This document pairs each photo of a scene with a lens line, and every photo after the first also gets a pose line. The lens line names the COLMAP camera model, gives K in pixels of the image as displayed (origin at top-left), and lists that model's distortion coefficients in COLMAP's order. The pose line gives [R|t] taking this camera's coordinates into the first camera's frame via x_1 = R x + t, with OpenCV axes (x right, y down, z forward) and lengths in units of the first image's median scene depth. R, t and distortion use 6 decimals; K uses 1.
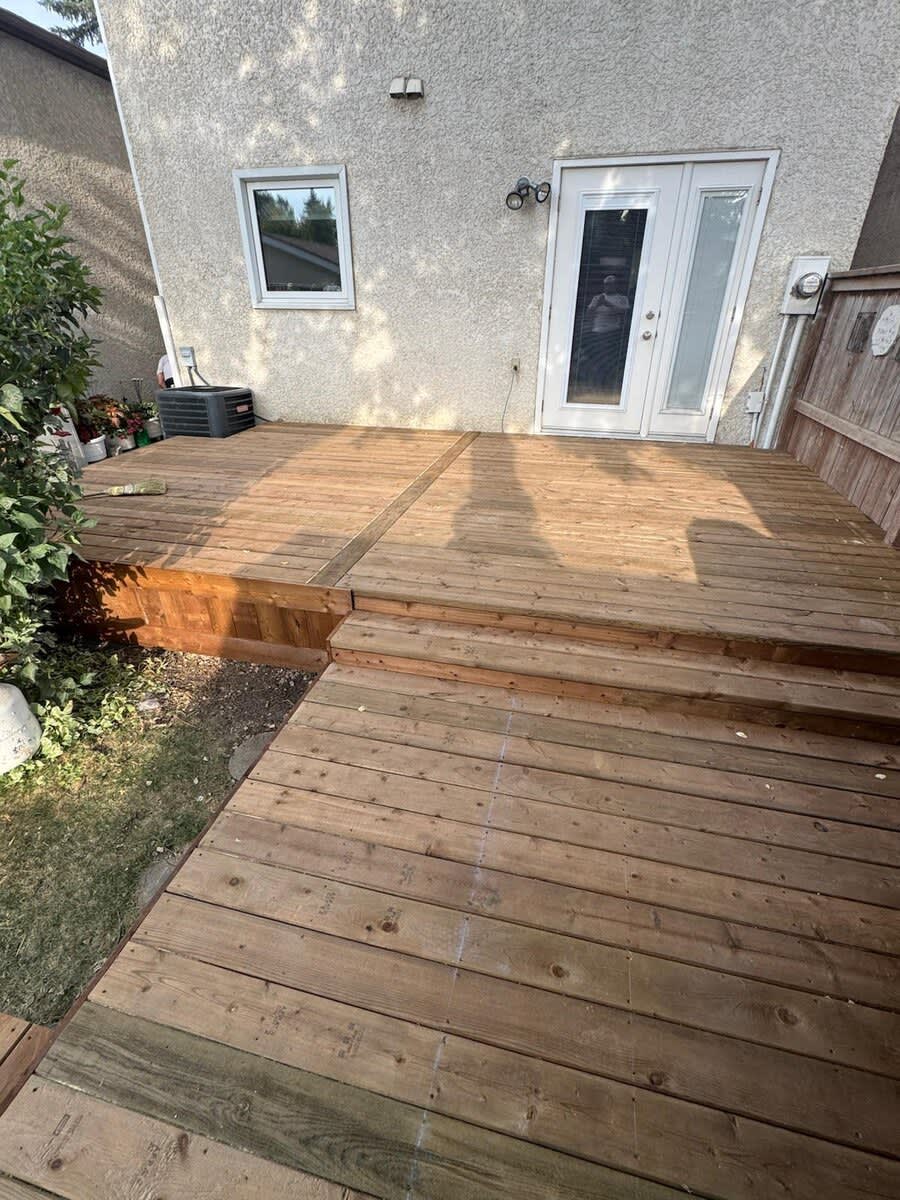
lens RADIAL K [[542.5, 0, 449.6], [0, 542.5, 601.7], [0, 0, 1]] dist [-0.002039, -0.000823]
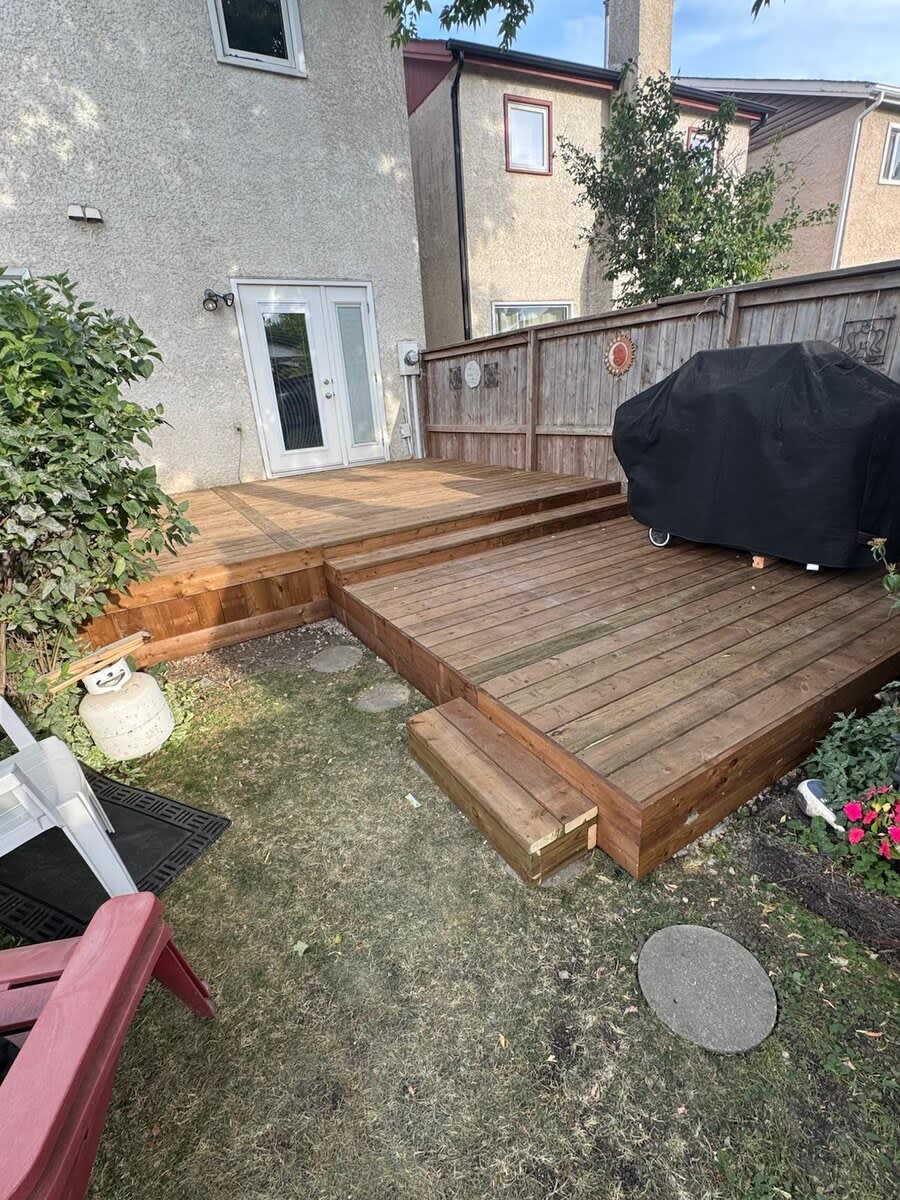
lens RADIAL K [[542.5, 0, 441.8], [0, 542.5, 602.3], [0, 0, 1]] dist [-0.002039, -0.000823]
pose [[0.712506, -0.304758, 0.632027, -0.536347], [0.404732, 0.914306, -0.015398, 0.157790], [-0.573174, 0.266772, 0.774793, -0.133206]]
